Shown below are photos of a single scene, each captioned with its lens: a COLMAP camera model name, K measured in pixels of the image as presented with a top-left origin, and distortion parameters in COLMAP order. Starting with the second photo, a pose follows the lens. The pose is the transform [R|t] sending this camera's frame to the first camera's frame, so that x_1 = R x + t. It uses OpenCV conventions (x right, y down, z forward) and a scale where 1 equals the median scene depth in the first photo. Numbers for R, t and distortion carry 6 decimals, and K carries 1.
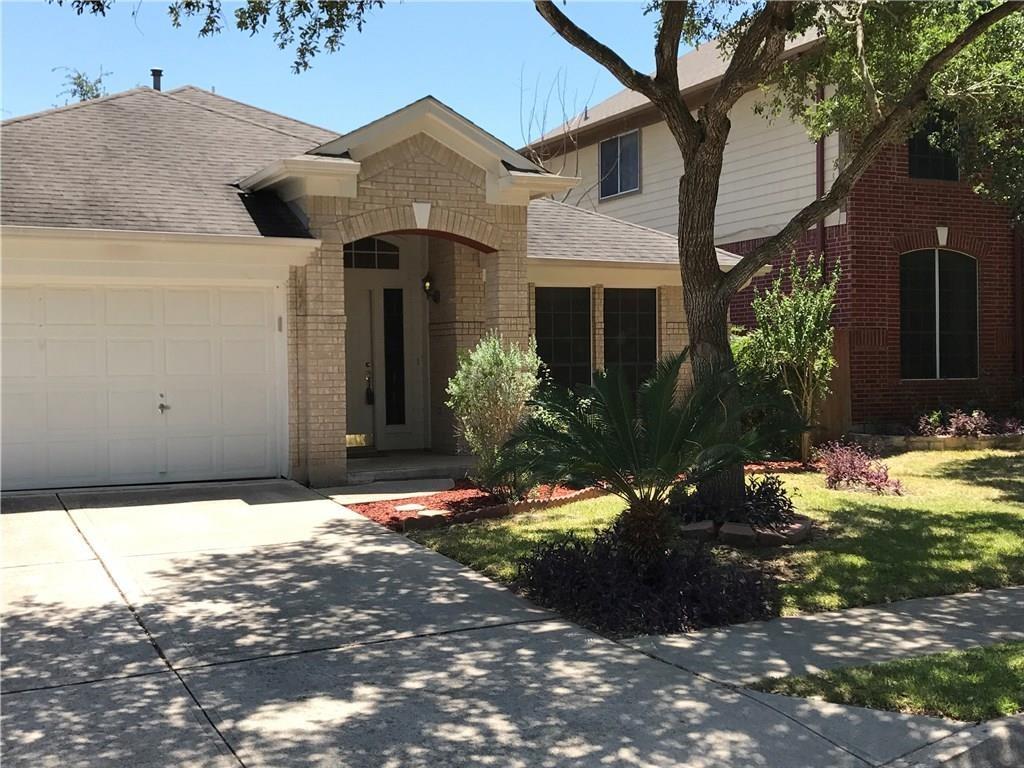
lens RADIAL K [[1263.5, 0, 512.0], [0, 1263.5, 384.0], [0, 0, 1]] dist [0.172224, -0.036885]
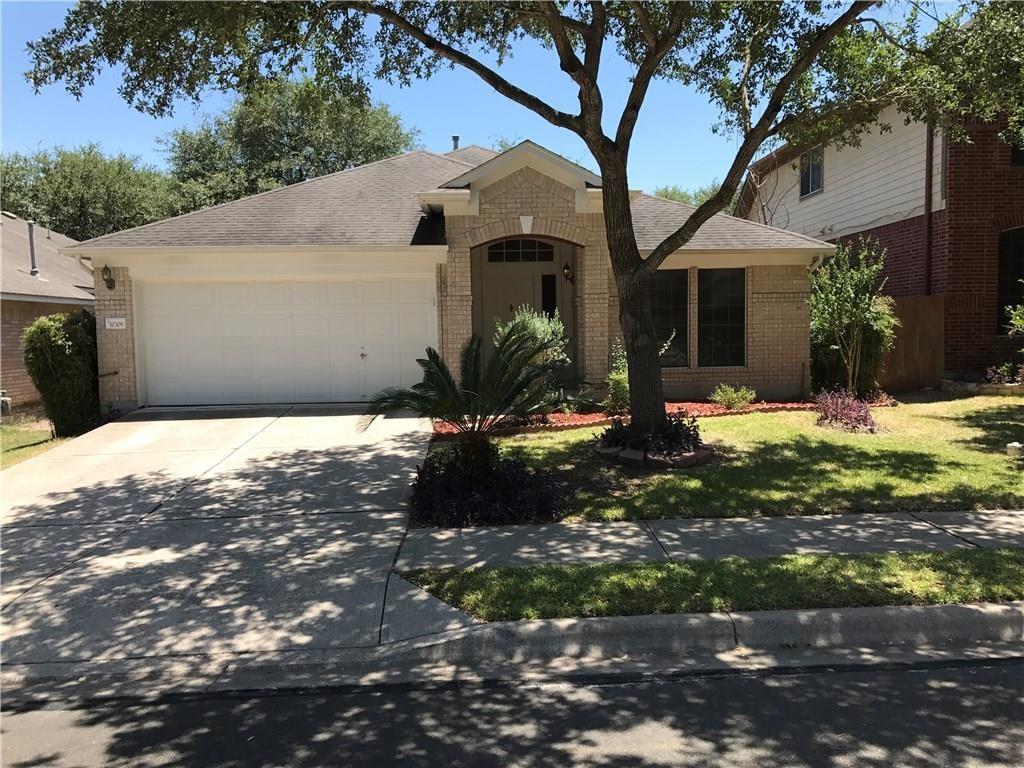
lens RADIAL K [[833.9, 0, 512.0], [0, 833.9, 384.0], [0, 0, 1]] dist [0.104025, -0.161397]
pose [[0.908635, 0.025866, -0.416789, 0.314968], [-0.000825, 0.998189, 0.060148, -0.008571], [0.417590, -0.054309, 0.907011, 0.116691]]
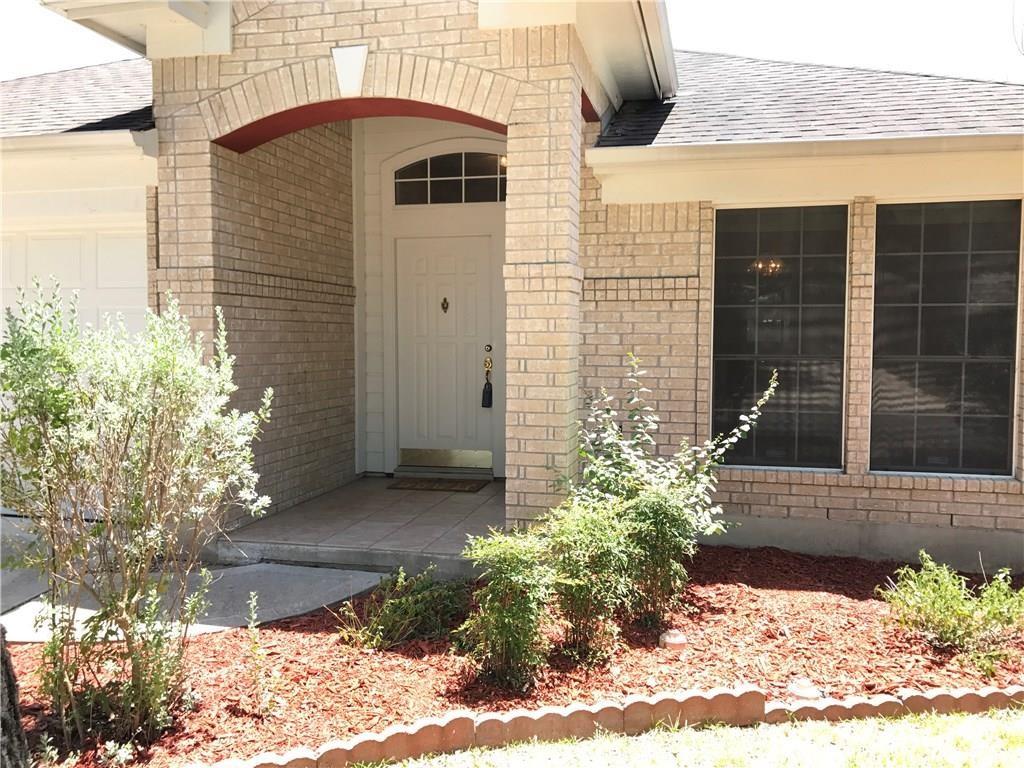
lens RADIAL K [[836.4, 0, 510.4], [0, 836.4, 376.2], [0, 0, 1]] dist [0.023536, -0.007849]
pose [[0.763139, 0.047683, -0.644473, 0.208276], [-0.022375, 0.998626, 0.047392, -0.024995], [0.645847, -0.021746, 0.763157, 0.771796]]
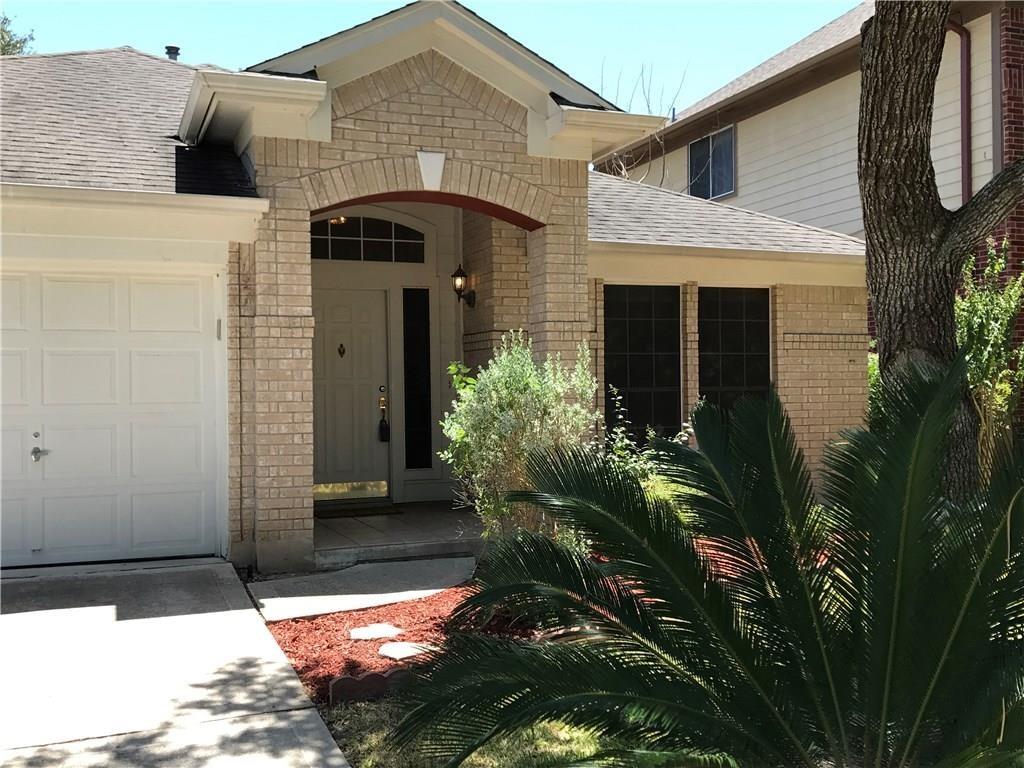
lens RADIAL K [[1061.3, 0, 513.8], [0, 1061.3, 380.3], [0, 0, 1]] dist [0.142877, -0.386997]
pose [[0.995970, 0.001749, -0.089666, 0.024731], [-0.003808, 0.999733, -0.022801, -0.007305], [0.089602, 0.023050, 0.995711, 0.432628]]
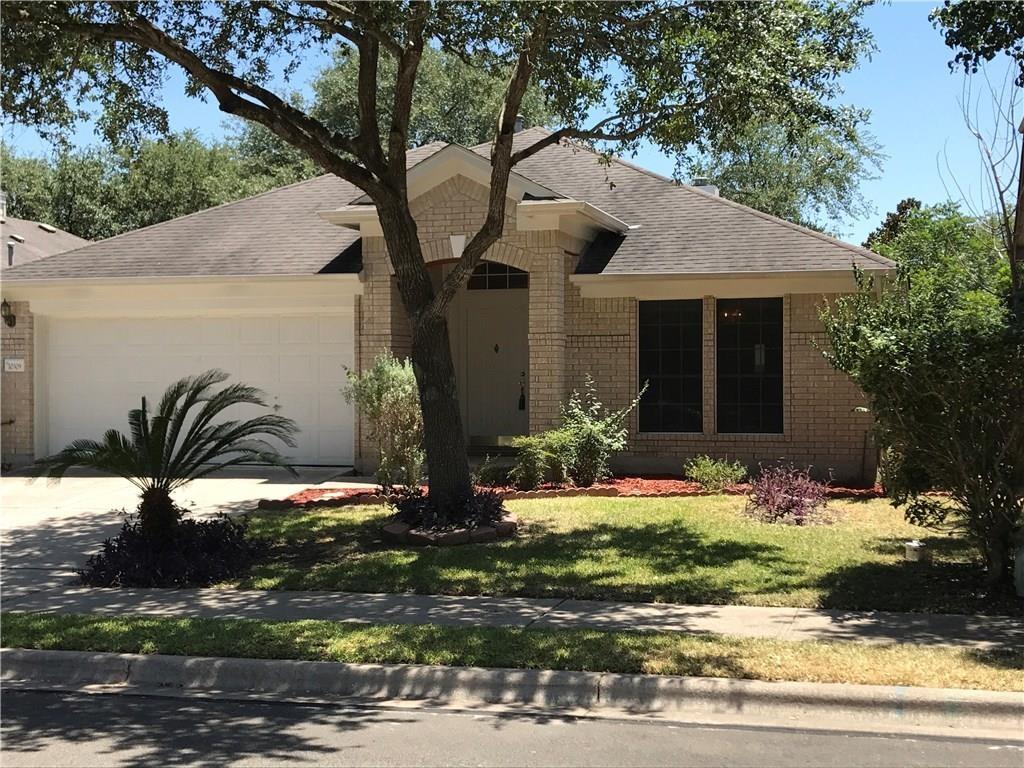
lens RADIAL K [[1335.8, 0, 509.6], [0, 1335.8, 382.1], [0, 0, 1]] dist [0.144394, -0.008572]
pose [[0.735343, 0.015048, -0.677528, 0.781986], [-0.014467, 0.999874, 0.006506, -0.018238], [0.677540, 0.005018, 0.735469, 0.141370]]
